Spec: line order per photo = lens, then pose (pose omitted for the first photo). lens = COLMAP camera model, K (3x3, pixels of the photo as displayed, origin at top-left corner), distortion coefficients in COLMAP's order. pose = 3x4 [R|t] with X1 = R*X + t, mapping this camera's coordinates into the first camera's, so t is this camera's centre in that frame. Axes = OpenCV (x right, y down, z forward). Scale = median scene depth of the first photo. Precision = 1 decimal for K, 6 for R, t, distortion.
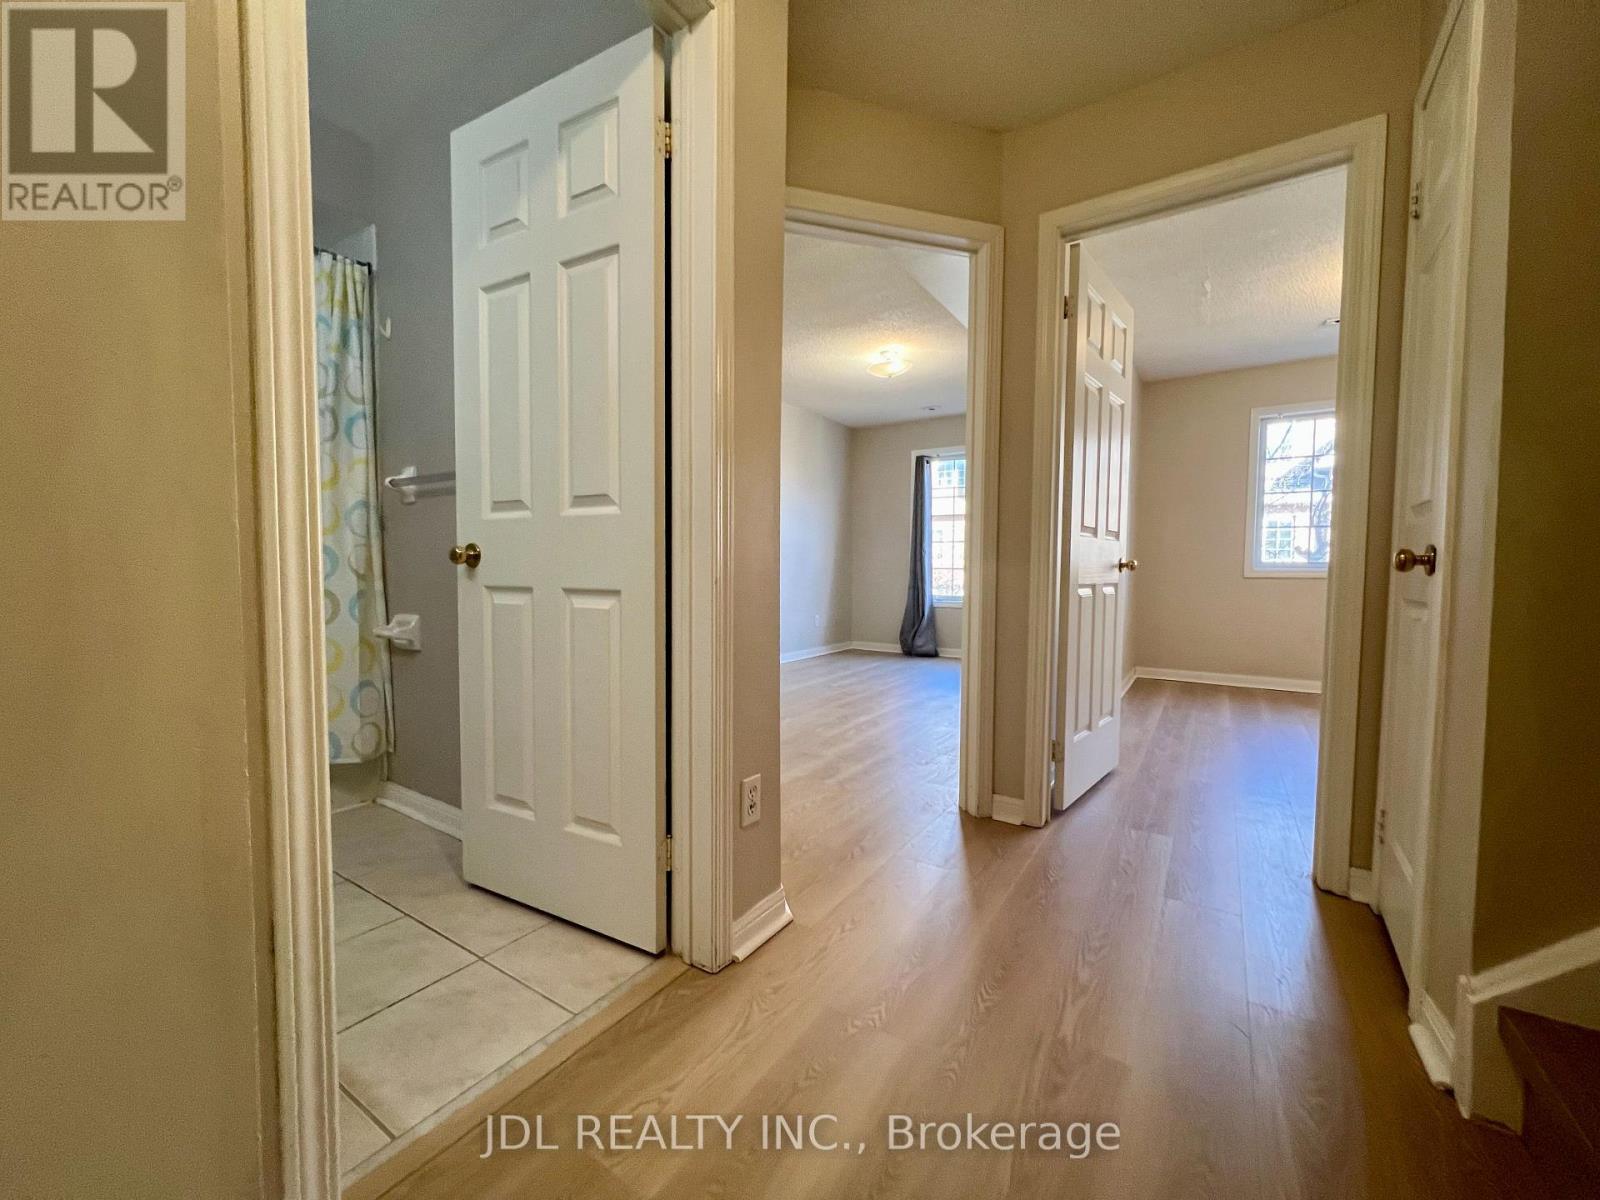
lens RADIAL K [[641.9, 0, 802.3], [0, 641.9, 599.5], [0, 0, 1]] dist [0.000806, 0.000282]
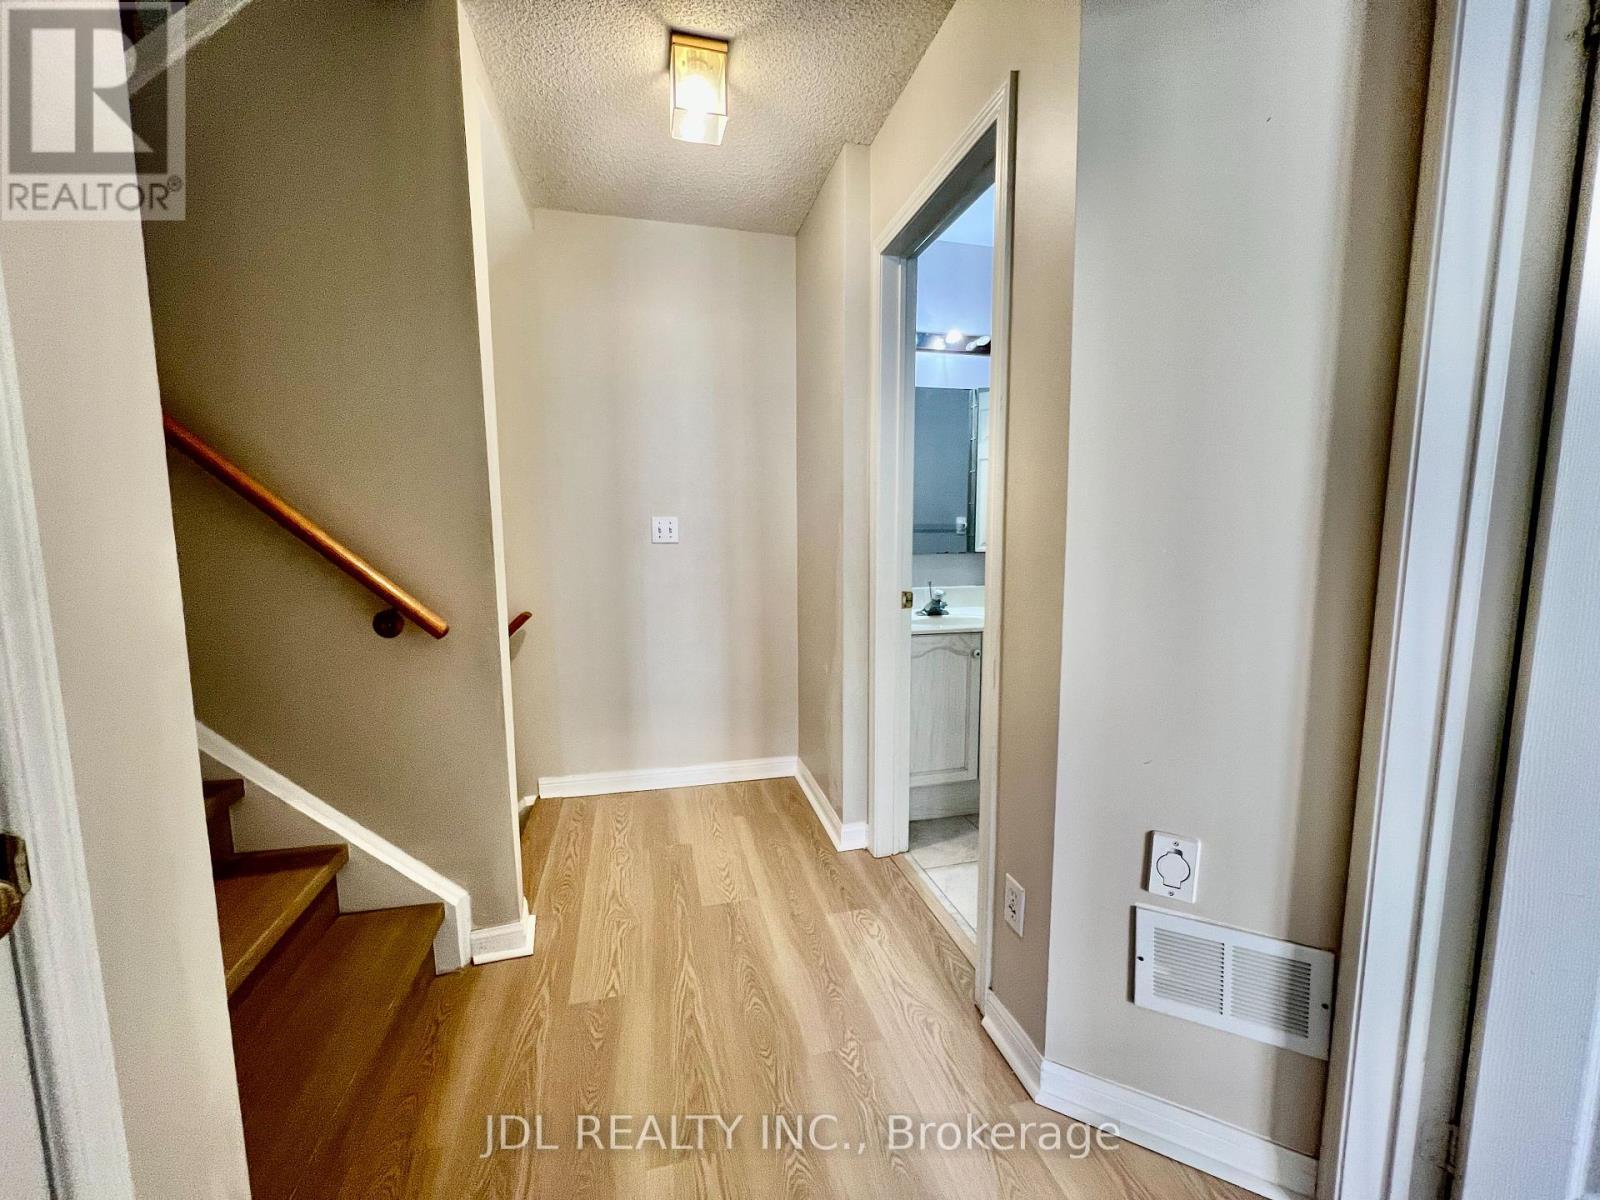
lens RADIAL K [[641.9, 0, 802.3], [0, 641.9, 599.5], [0, 0, 1]] dist [0.000806, 0.000282]
pose [[-0.673308, 0.083880, -0.734589, 1.001604], [-0.035579, 0.988717, 0.145510, -0.323533], [0.738506, 0.124109, -0.662726, 1.718228]]
